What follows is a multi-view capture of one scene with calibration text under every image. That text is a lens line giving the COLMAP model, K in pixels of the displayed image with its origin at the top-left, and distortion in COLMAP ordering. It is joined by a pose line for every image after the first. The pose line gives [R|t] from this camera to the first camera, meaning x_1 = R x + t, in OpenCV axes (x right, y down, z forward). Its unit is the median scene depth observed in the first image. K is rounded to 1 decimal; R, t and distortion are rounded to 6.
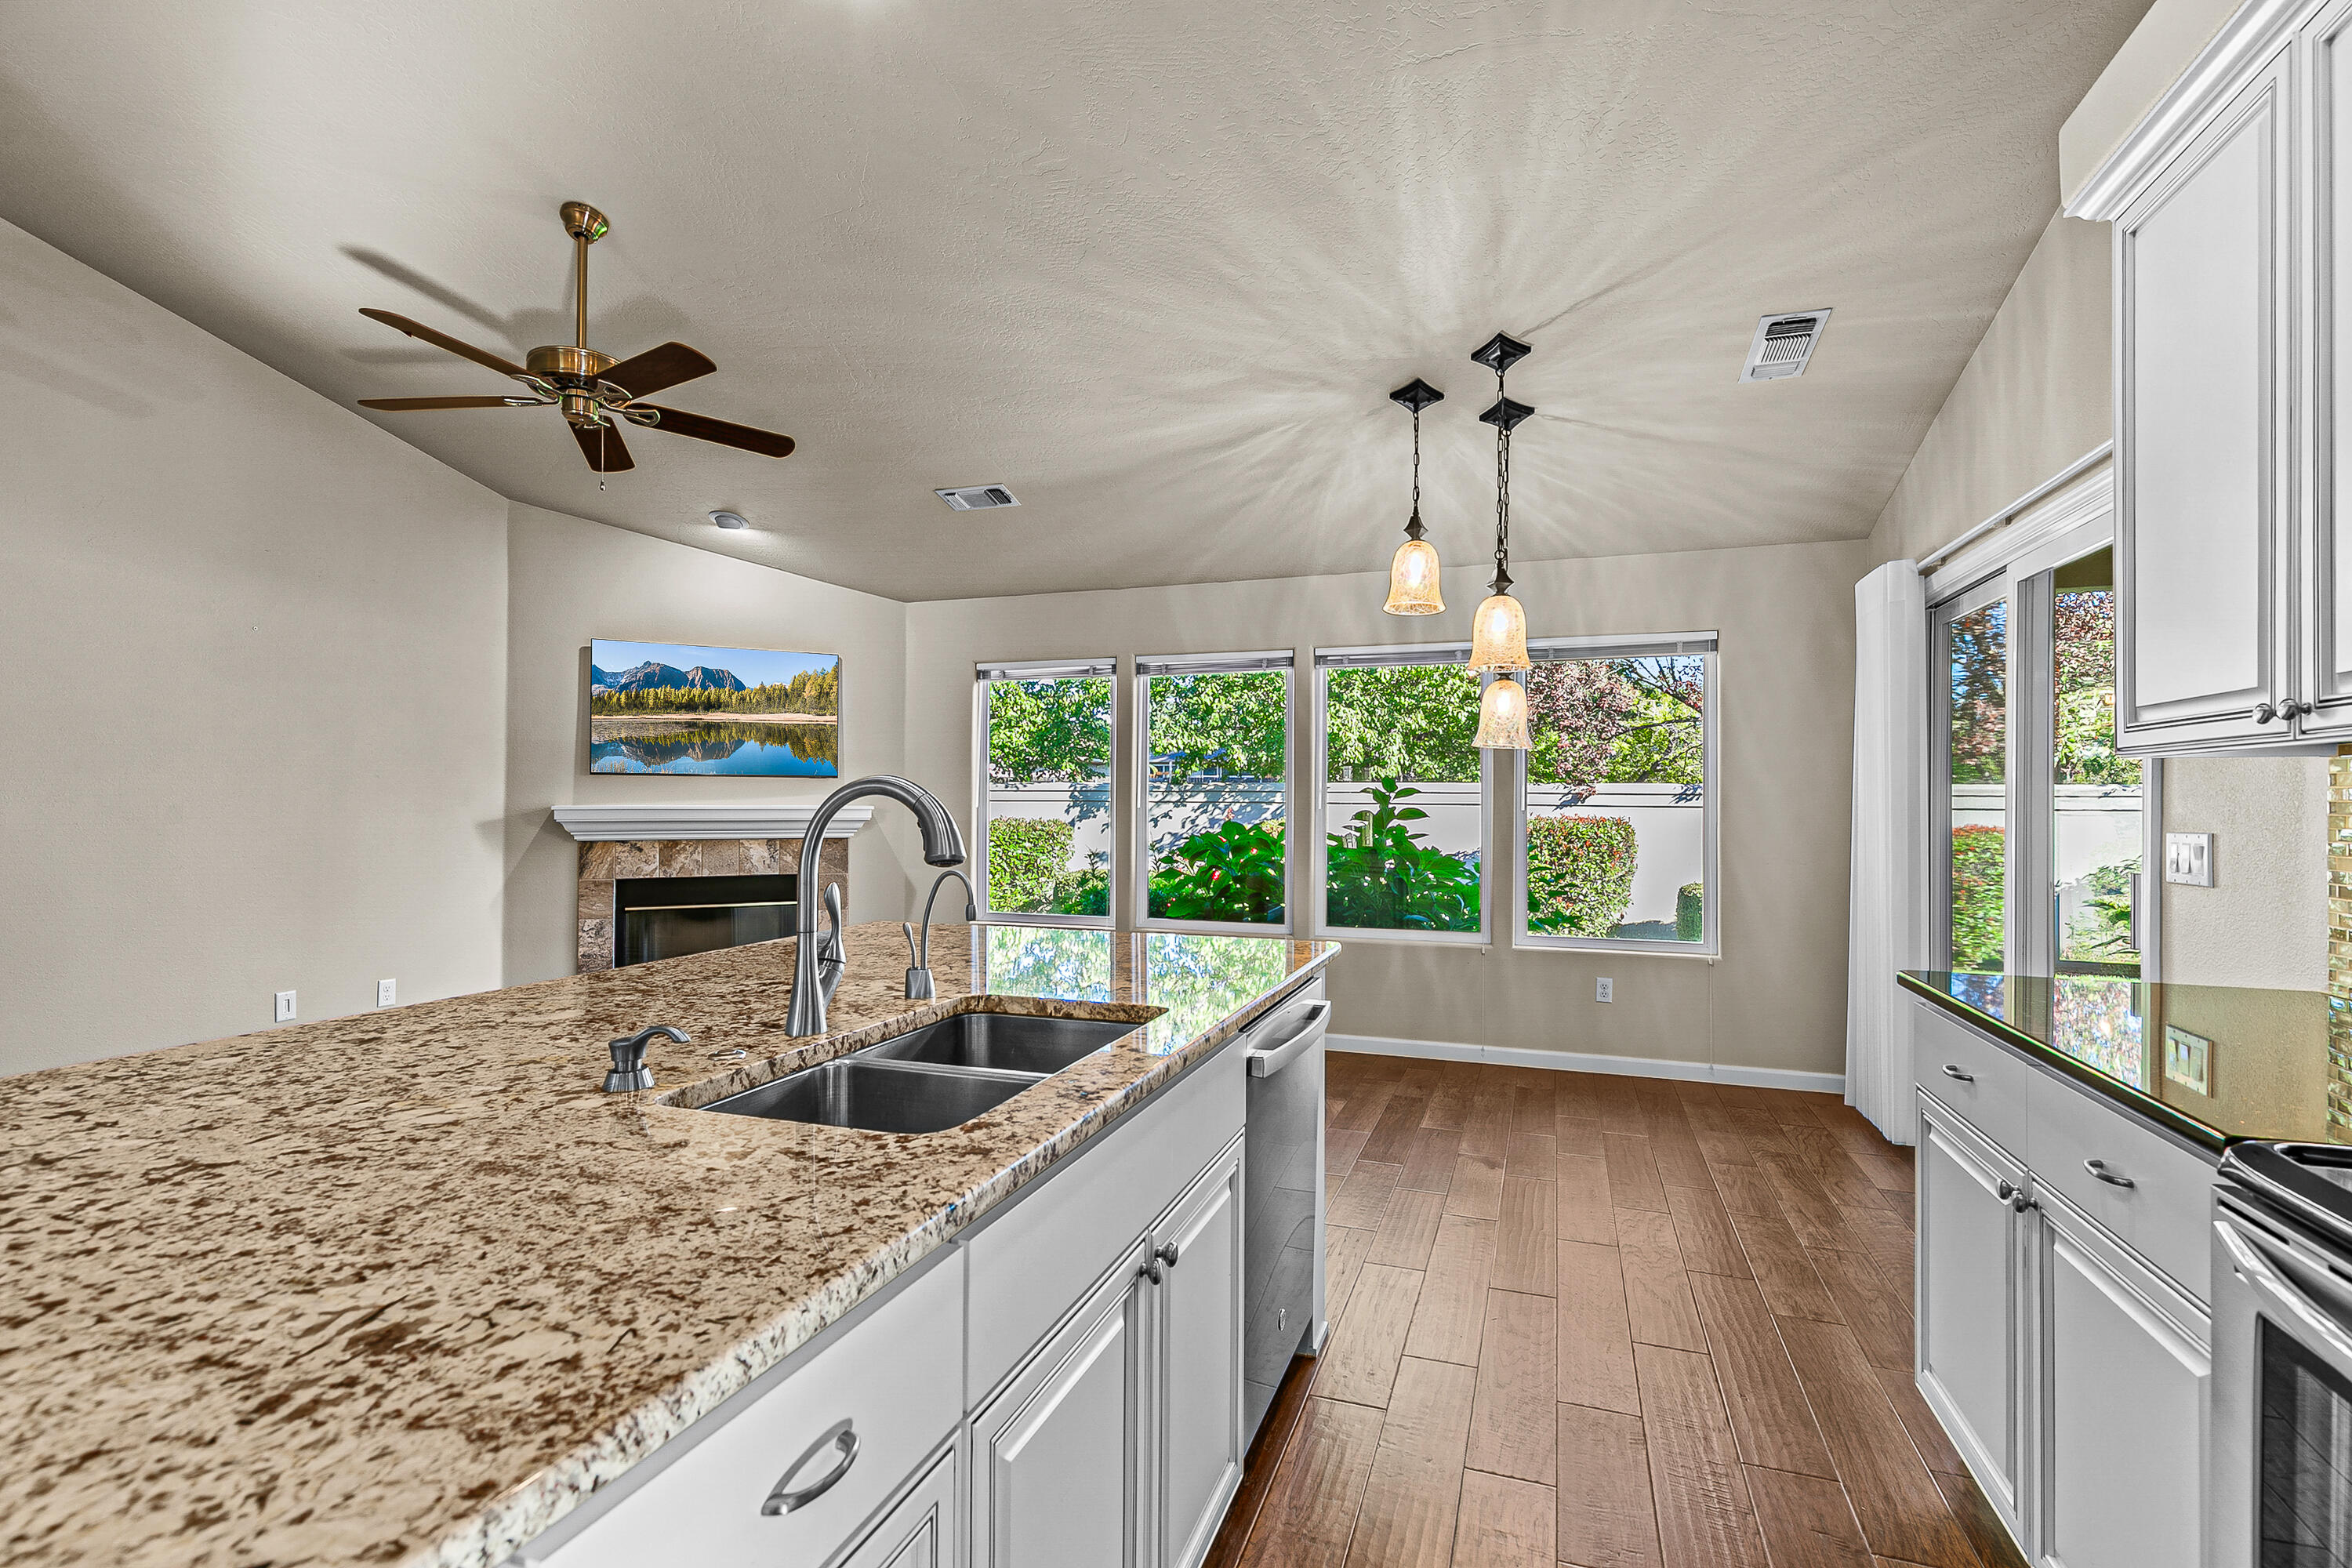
lens RADIAL K [[1068.8, 0, 1179.2], [0, 1068.8, 793.0], [0, 0, 1]] dist [0.008478, -0.001126]
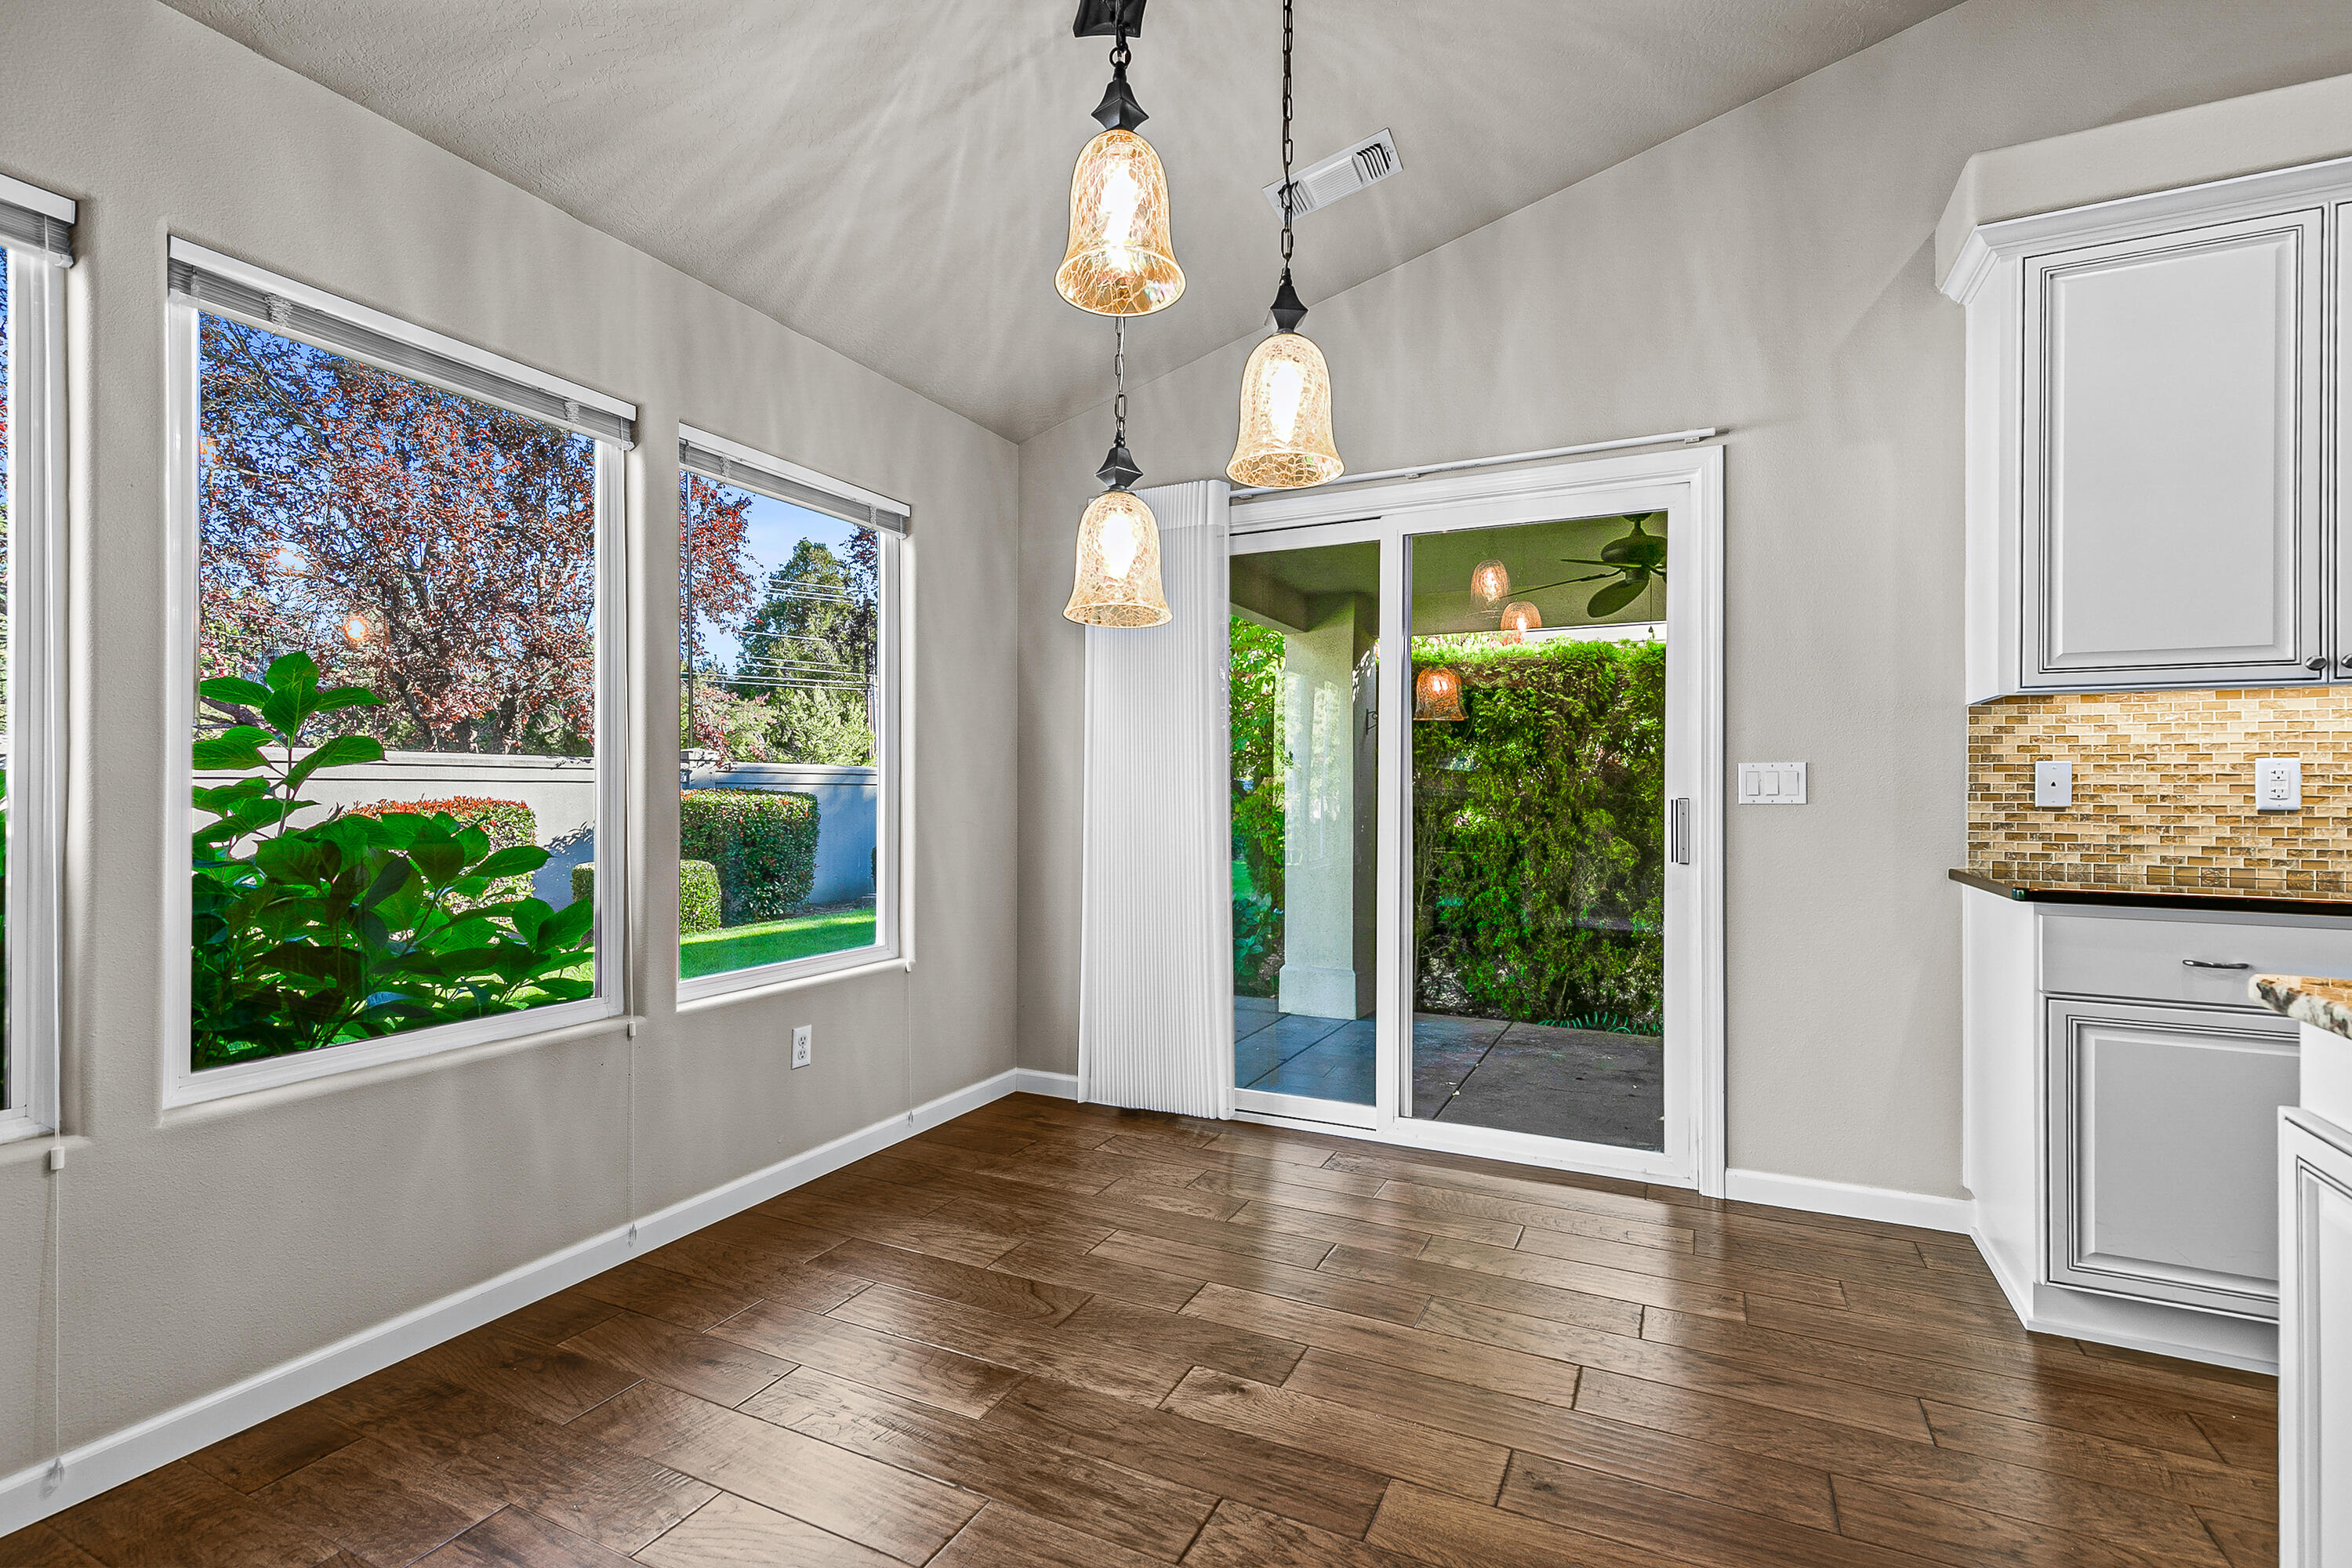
lens RADIAL K [[1067.7, 0, 1182.3], [0, 1067.7, 788.5], [0, 0, 1]] dist [0.003236, 0.000519]
pose [[0.111319, -0.003113, 0.993780, -0.187537], [-0.011817, 0.999920, 0.004456, 0.033069], [-0.993714, -0.012239, 0.111274, 0.742498]]
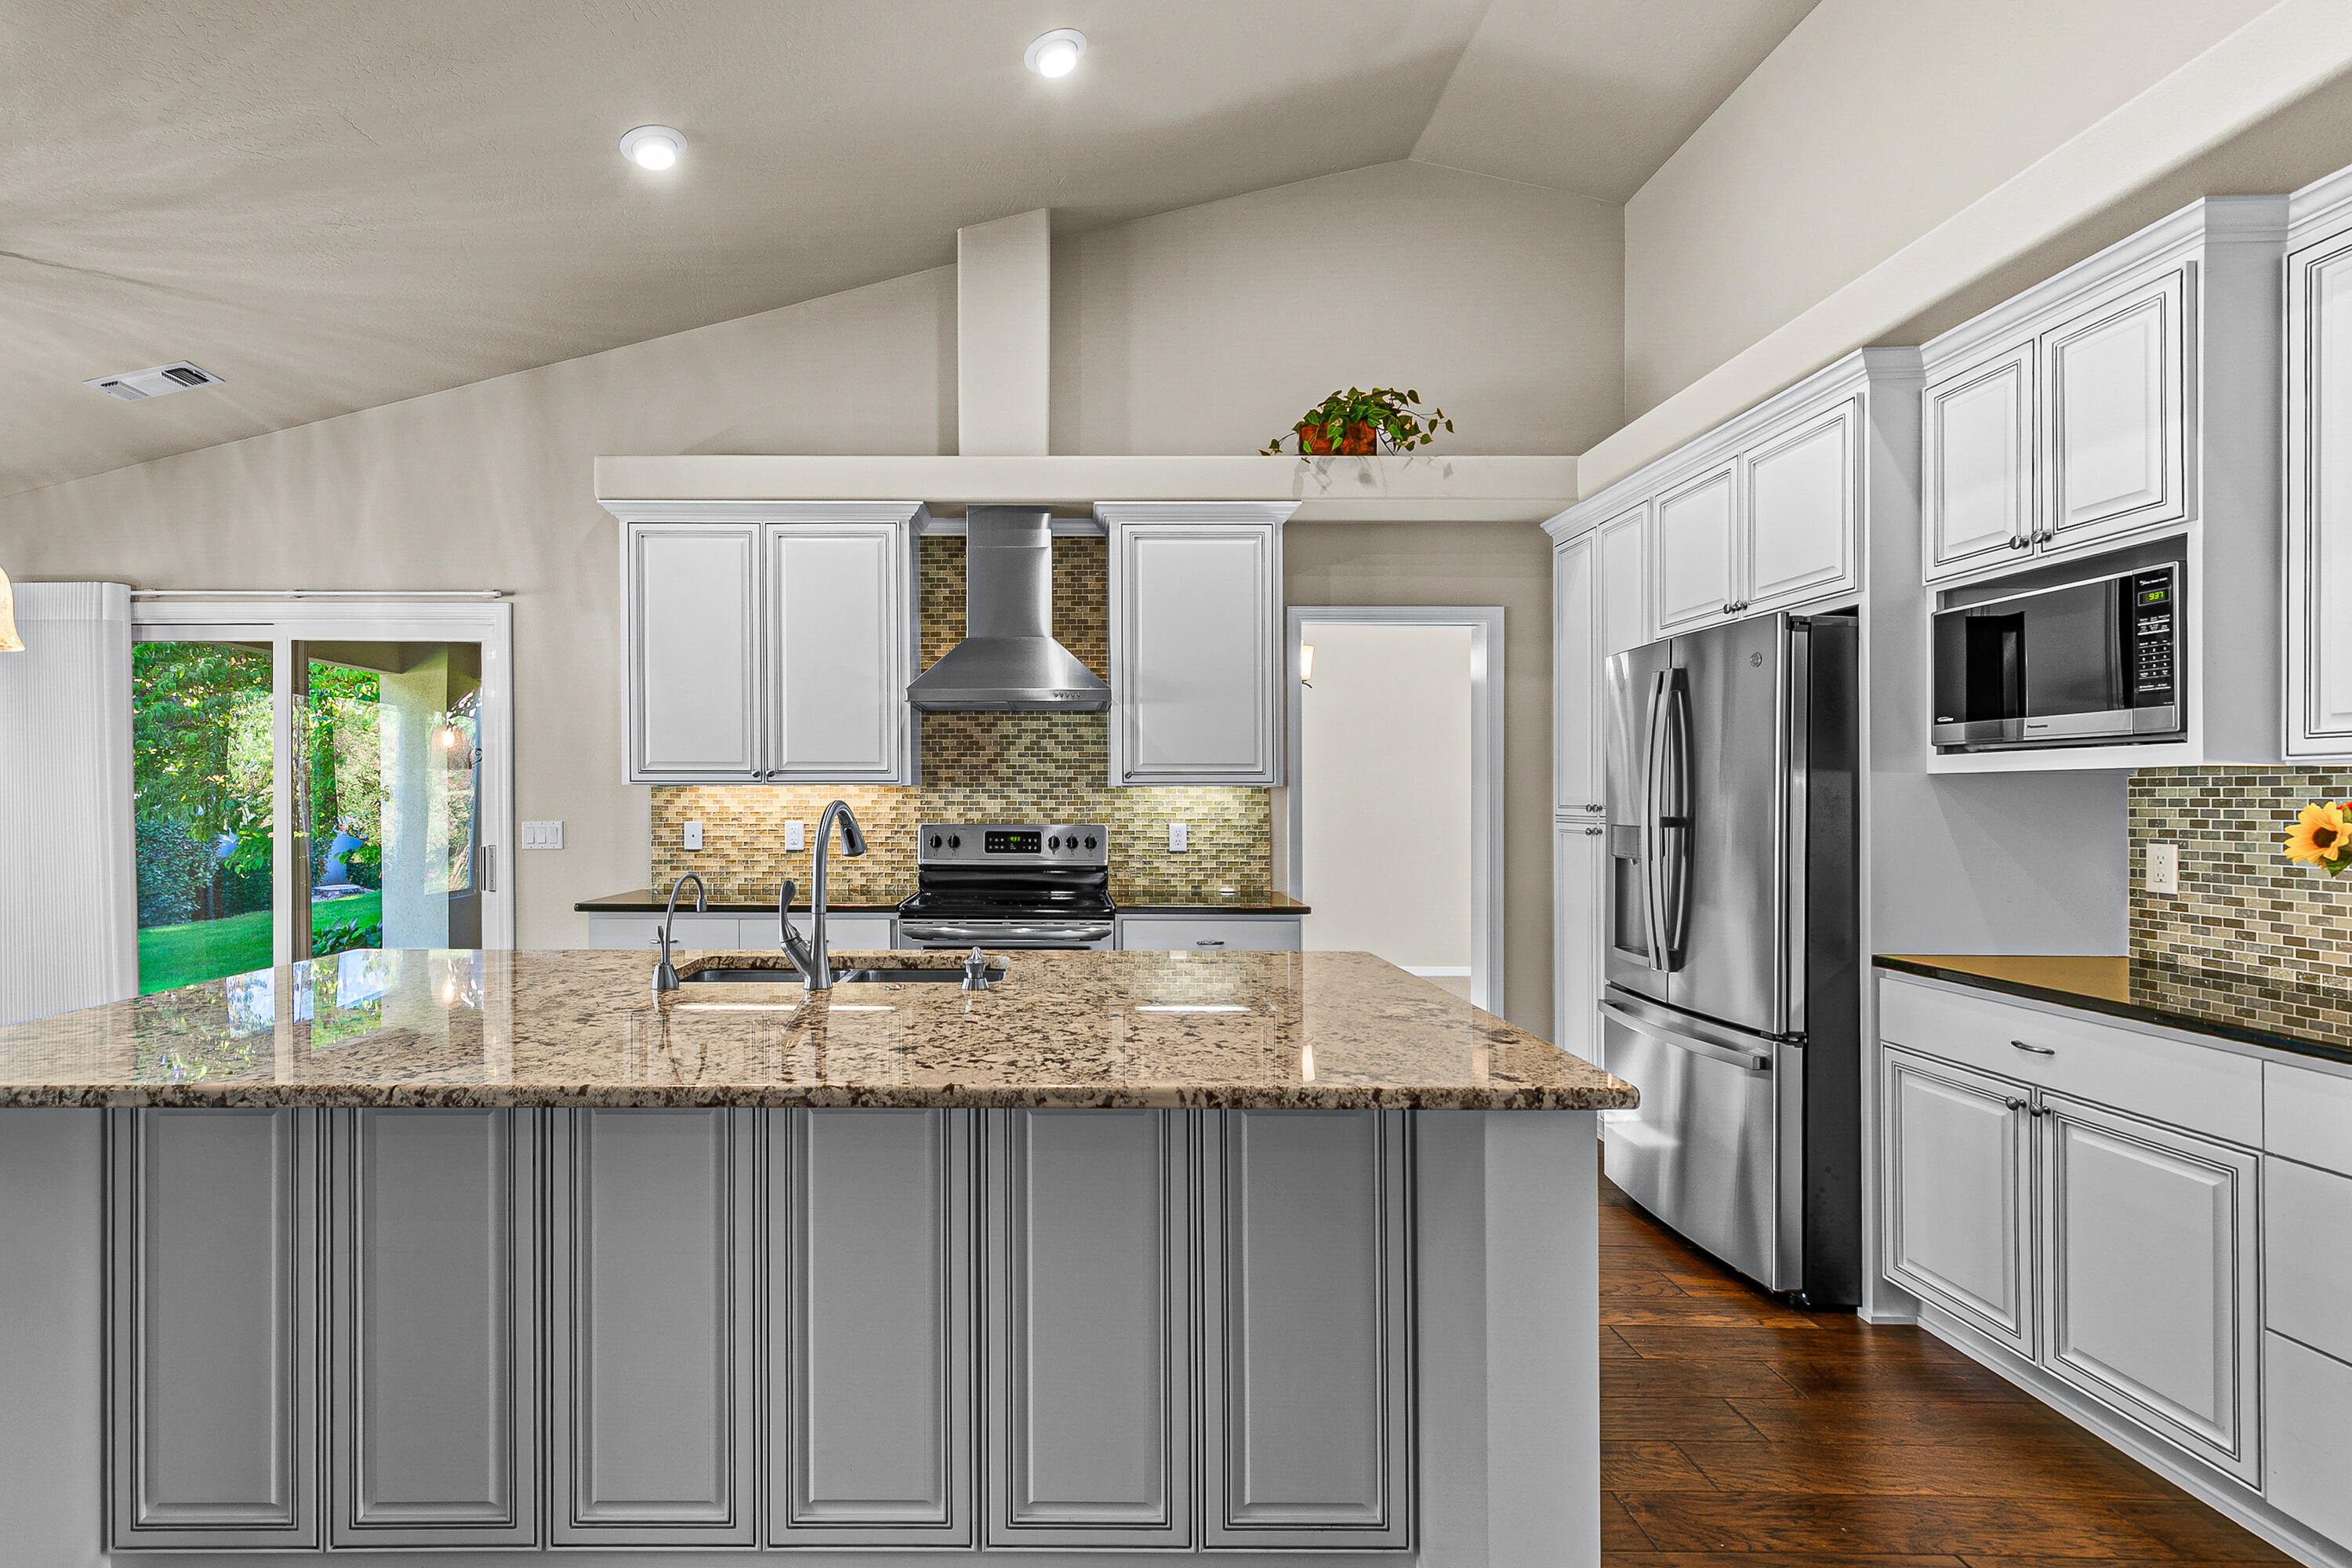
lens RADIAL K [[1127.4, 0, 1064.0], [0, 1127.4, 798.1], [0, 0, 1]] dist [0.013800, -0.000490]
pose [[-0.332864, -0.007177, 0.942948, -0.588161], [-0.009658, 0.999945, 0.004202, -0.010403], [-0.942926, -0.007709, -0.332914, 0.382398]]
